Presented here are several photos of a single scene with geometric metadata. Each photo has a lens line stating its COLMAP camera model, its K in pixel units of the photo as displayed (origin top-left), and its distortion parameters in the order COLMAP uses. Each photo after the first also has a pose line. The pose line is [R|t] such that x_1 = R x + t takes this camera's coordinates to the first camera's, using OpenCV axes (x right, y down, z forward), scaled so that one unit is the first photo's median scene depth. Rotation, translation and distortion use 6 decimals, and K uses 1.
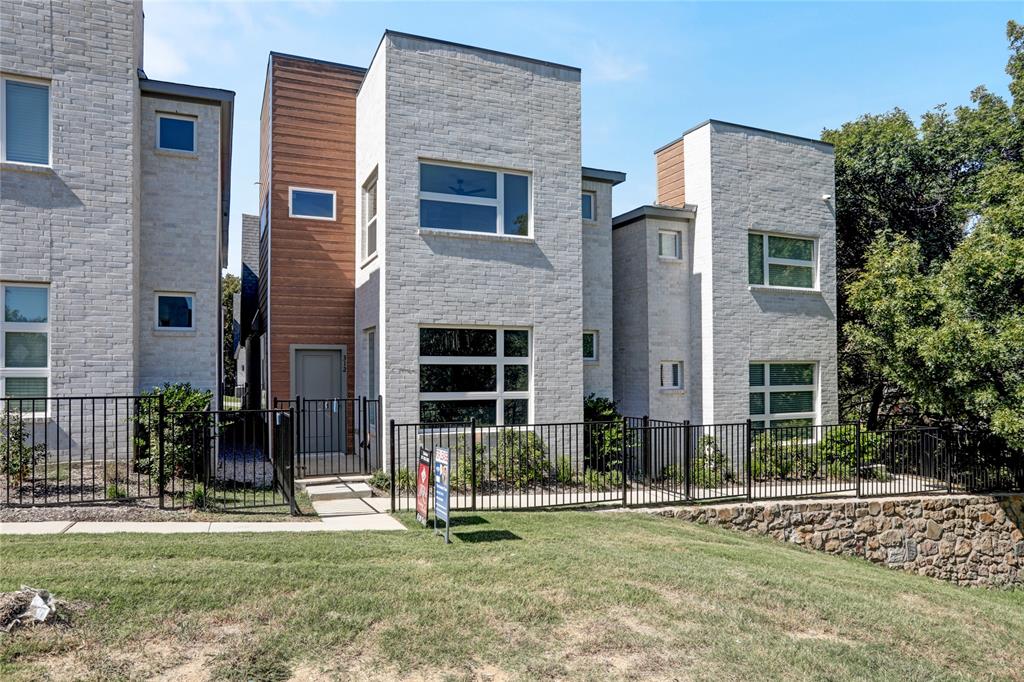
lens RADIAL K [[695.7, 0, 512.0], [0, 695.7, 369.1], [0, 0, 1]] dist [-0.064439, 0.068311]
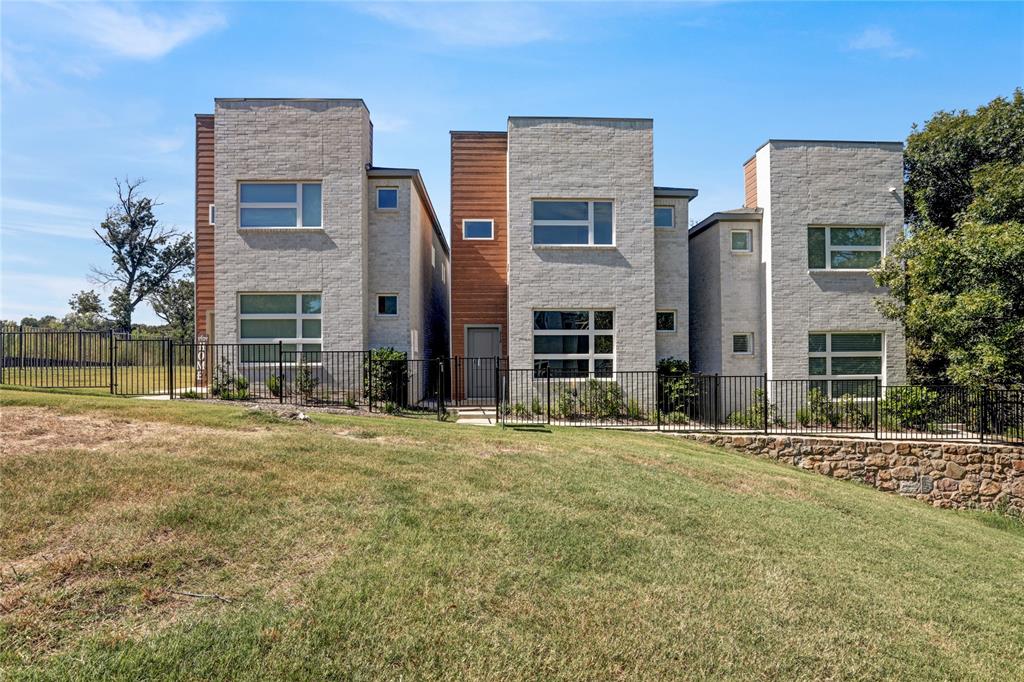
lens RADIAL K [[695.7, 0, 512.0], [0, 695.7, 369.1], [0, 0, 1]] dist [-0.064439, 0.068311]
pose [[0.931004, 0.003566, -0.364990, 0.343168], [0.003969, 0.999794, 0.019890, 0.033321], [0.364986, -0.019966, 0.930799, -0.390062]]
